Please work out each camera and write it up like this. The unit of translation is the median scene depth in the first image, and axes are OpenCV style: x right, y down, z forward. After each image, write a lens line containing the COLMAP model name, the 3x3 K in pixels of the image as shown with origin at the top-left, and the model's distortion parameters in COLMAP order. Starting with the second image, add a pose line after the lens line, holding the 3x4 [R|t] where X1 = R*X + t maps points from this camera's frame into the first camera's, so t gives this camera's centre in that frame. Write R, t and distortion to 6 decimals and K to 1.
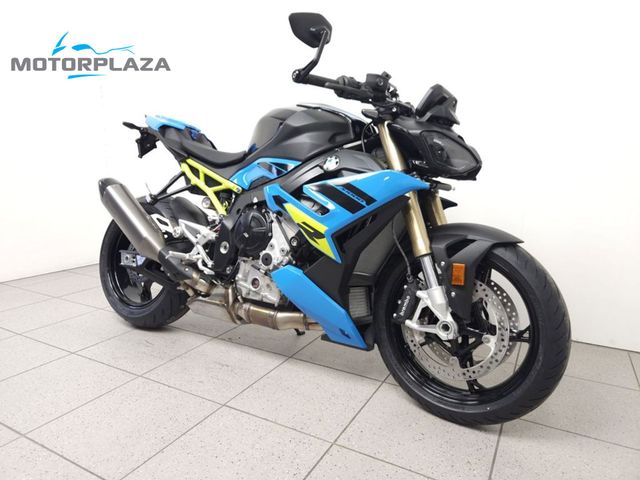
lens RADIAL K [[431.6, 0, 320.0], [0, 431.6, 240.0], [0, 0, 1]] dist [0.044212, -0.000744]
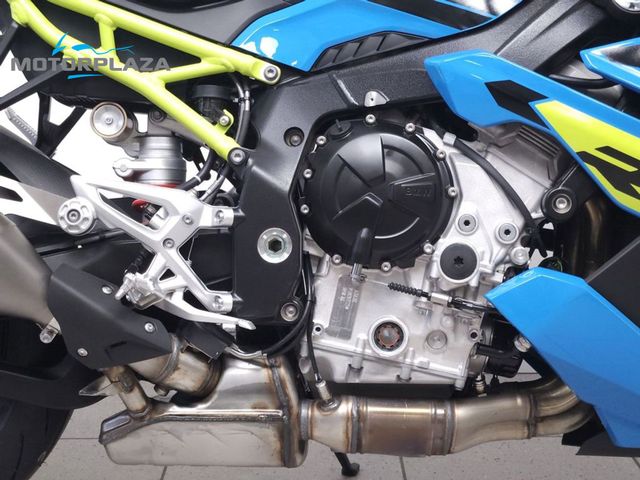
lens RADIAL K [[1243.0, 0, 320.0], [0, 1243.0, 240.0], [0, 0, 1]] dist [0.019305, 0.517466]
pose [[0.879304, -0.103698, 0.464835, -0.766863], [0.094072, 0.994596, 0.043930, -0.031476], [-0.466878, 0.005100, 0.884307, 0.151244]]
